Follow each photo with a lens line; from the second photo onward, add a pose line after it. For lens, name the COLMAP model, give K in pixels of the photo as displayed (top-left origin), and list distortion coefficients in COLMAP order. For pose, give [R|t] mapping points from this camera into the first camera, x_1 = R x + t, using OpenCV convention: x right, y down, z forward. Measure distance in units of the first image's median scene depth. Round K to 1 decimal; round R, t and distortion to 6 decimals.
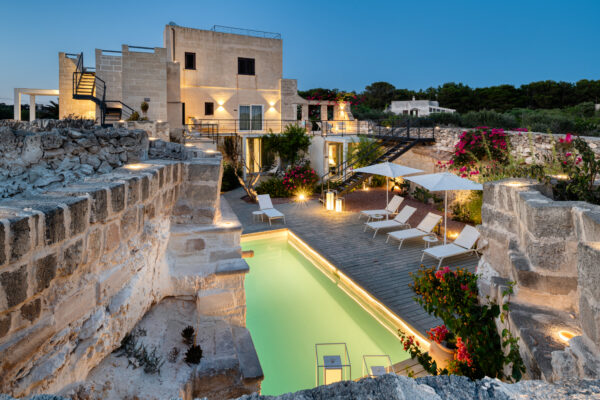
lens RADIAL K [[329.8, 0, 298.6], [0, 329.8, 123.1], [0, 0, 1]] dist [-0.008232, -0.002703]
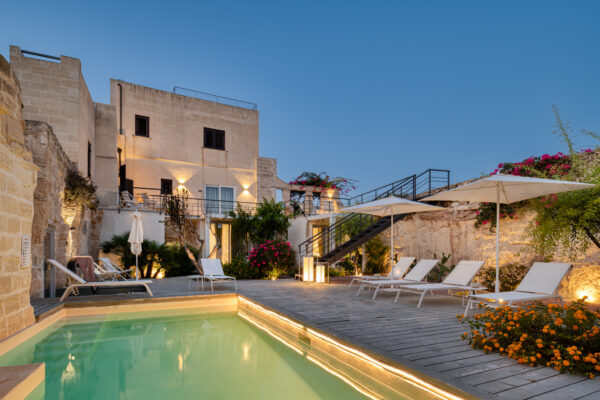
lens RADIAL K [[329.8, 0, 300.3], [0, 329.8, 250.0], [0, 0, 1]] dist [-0.008232, -0.002703]
pose [[0.999528, 0.000913, 0.030706, 0.033816], [-0.000565, 0.999936, -0.011337, 0.120882], [-0.030715, 0.011314, 0.999464, 0.179357]]
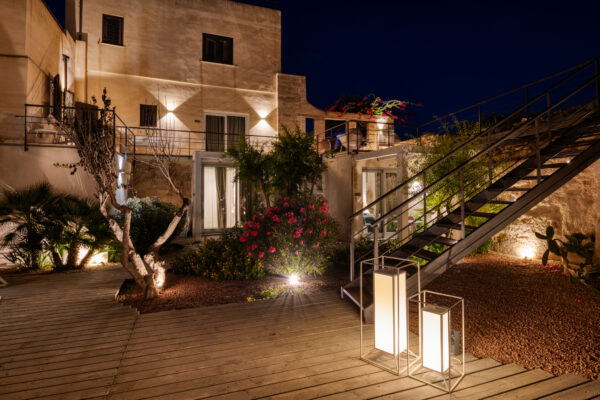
lens RADIAL K [[329.8, 0, 305.0], [0, 329.8, 177.8], [0, 0, 1]] dist [-0.008232, -0.002703]
pose [[0.998202, -0.005739, -0.059663, 0.032150], [0.002451, 0.998482, -0.055030, 0.095045], [0.059888, 0.054785, 0.996701, 0.456714]]
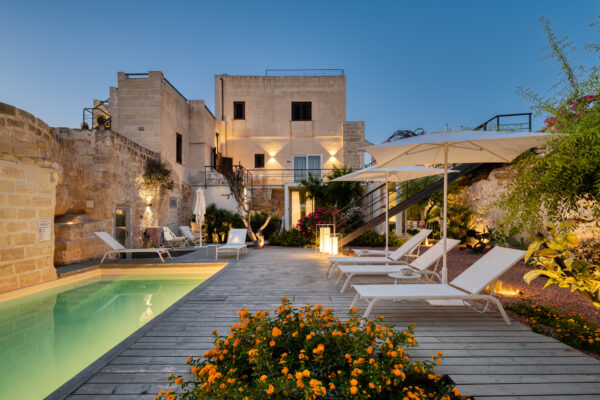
lens RADIAL K [[329.8, 0, 291.3], [0, 329.8, 209.1], [0, 0, 1]] dist [-0.008232, -0.002703]
pose [[0.905196, -0.018536, -0.424590, 0.191275], [0.010038, 0.999702, -0.022243, 0.110737], [0.424876, 0.015872, 0.905112, 0.213327]]
